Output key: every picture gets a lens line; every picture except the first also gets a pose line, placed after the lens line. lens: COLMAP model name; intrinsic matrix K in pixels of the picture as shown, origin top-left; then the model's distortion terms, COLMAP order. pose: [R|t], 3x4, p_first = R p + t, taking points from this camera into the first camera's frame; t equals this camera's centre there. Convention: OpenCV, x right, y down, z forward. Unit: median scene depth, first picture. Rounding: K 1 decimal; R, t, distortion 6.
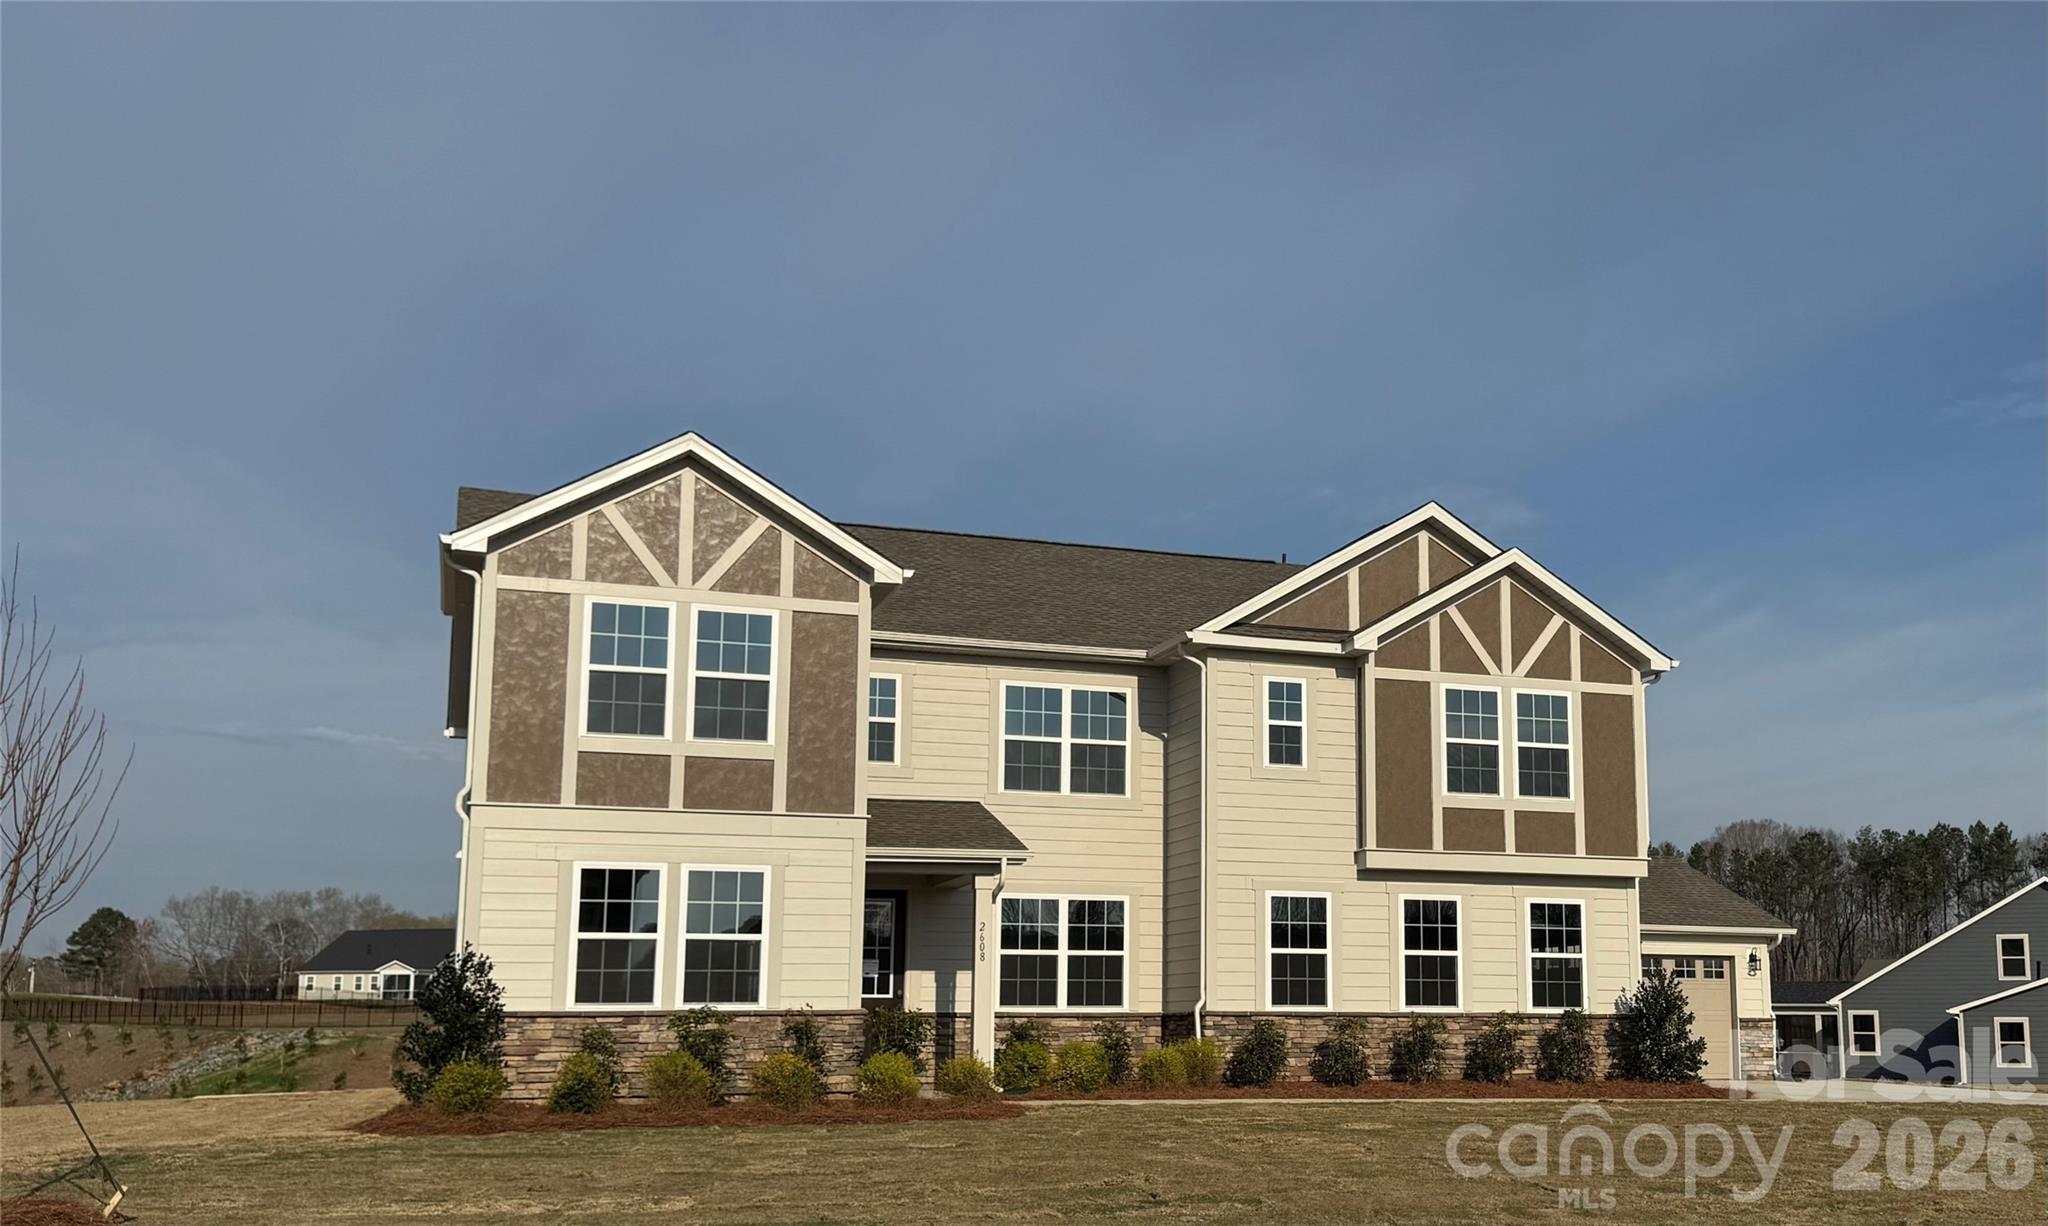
lens RADIAL K [[1823.5, 0, 1024.7], [0, 1823.5, 714.5], [0, 0, 1]] dist [0.005983, 0.002770]
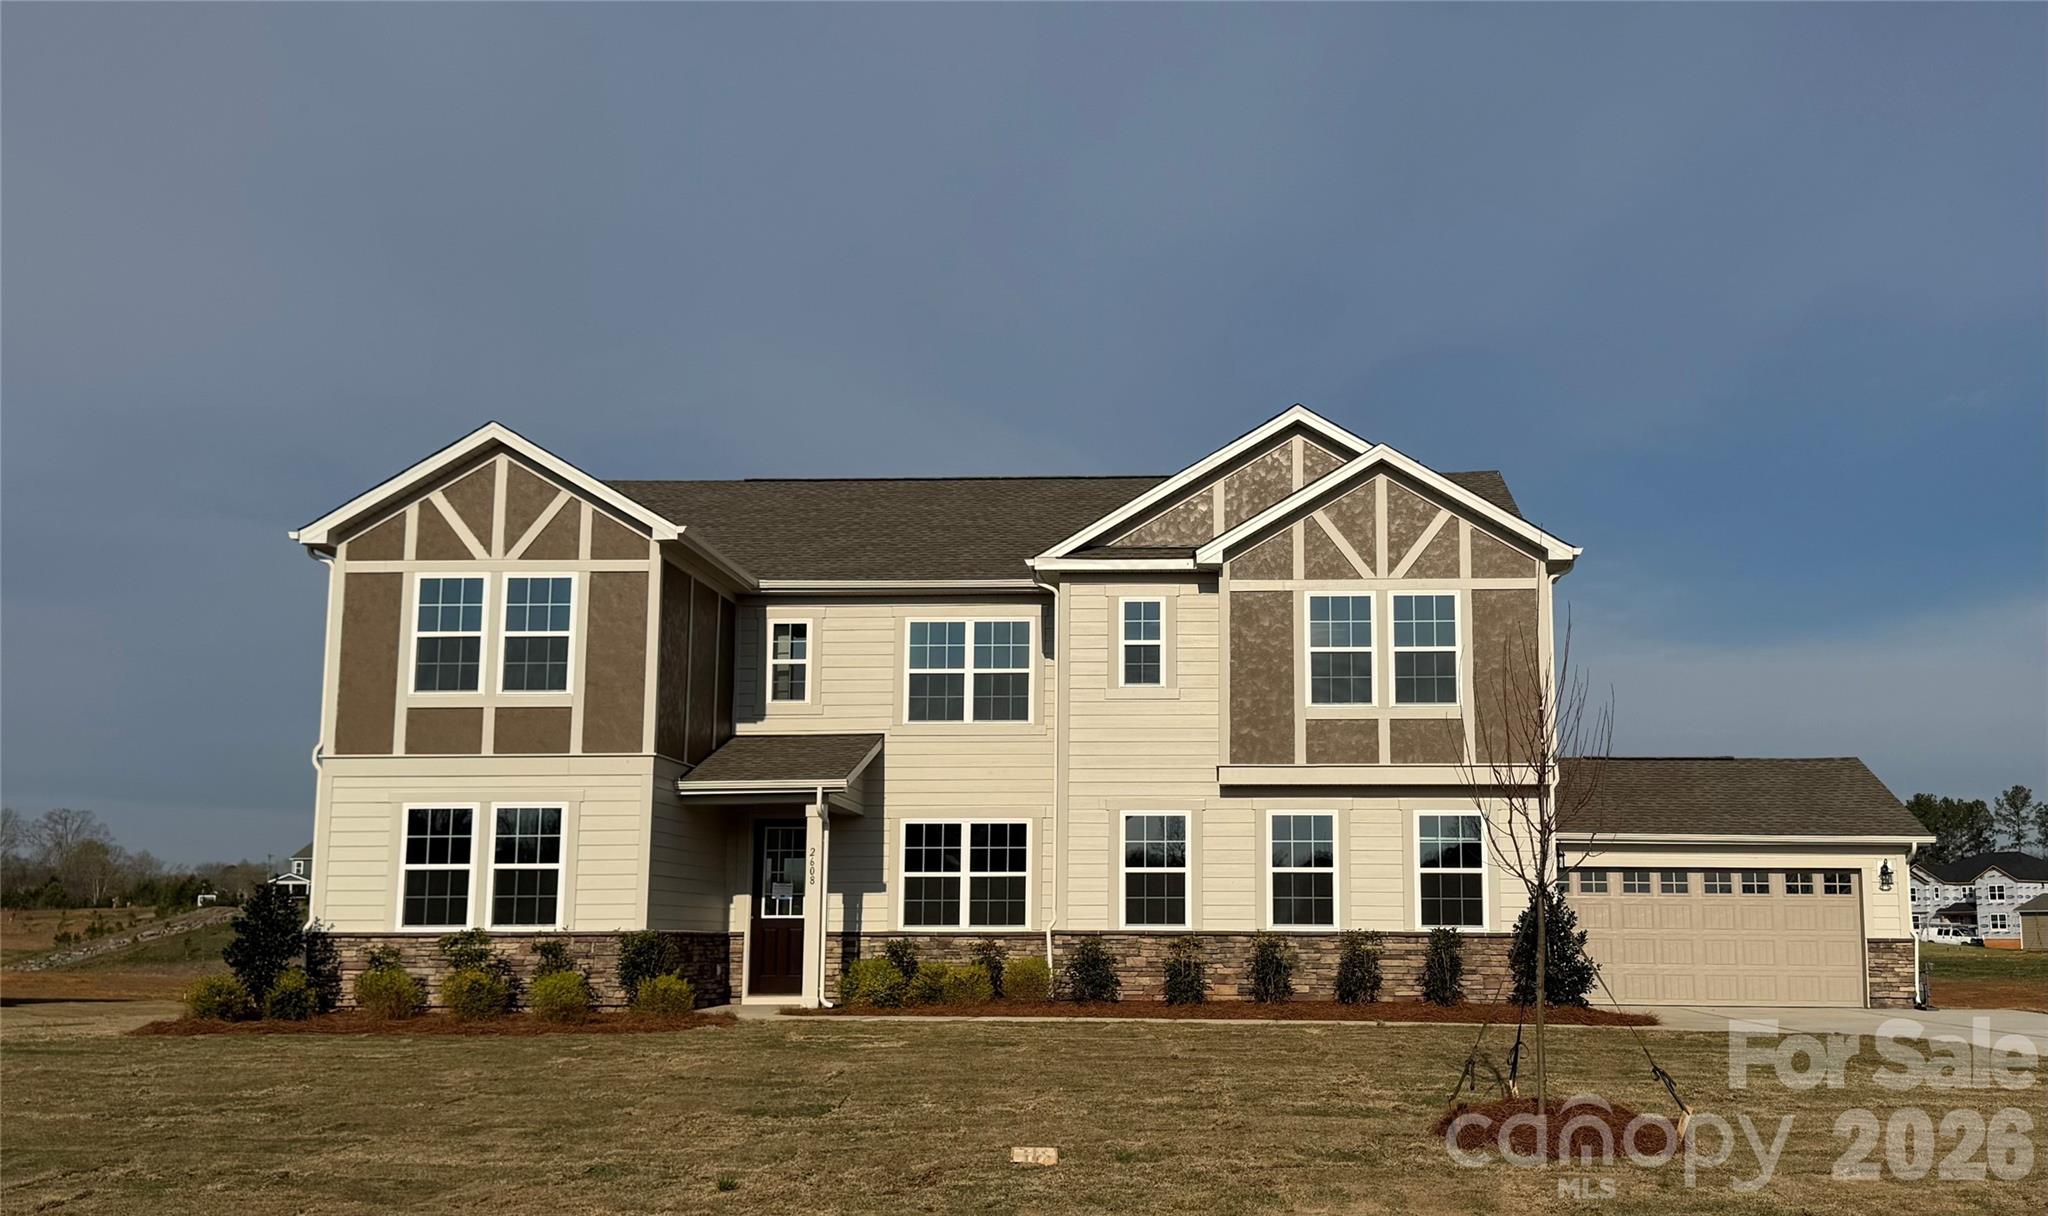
lens RADIAL K [[1756.6, 0, 1061.1], [0, 1756.6, 654.9], [0, 0, 1]] dist [0.035039, -0.002674]
pose [[0.933190, -0.058005, -0.354672, 0.441307], [0.059537, 0.998204, -0.006603, 0.015136], [0.354418, -0.014954, 0.934967, 0.081422]]
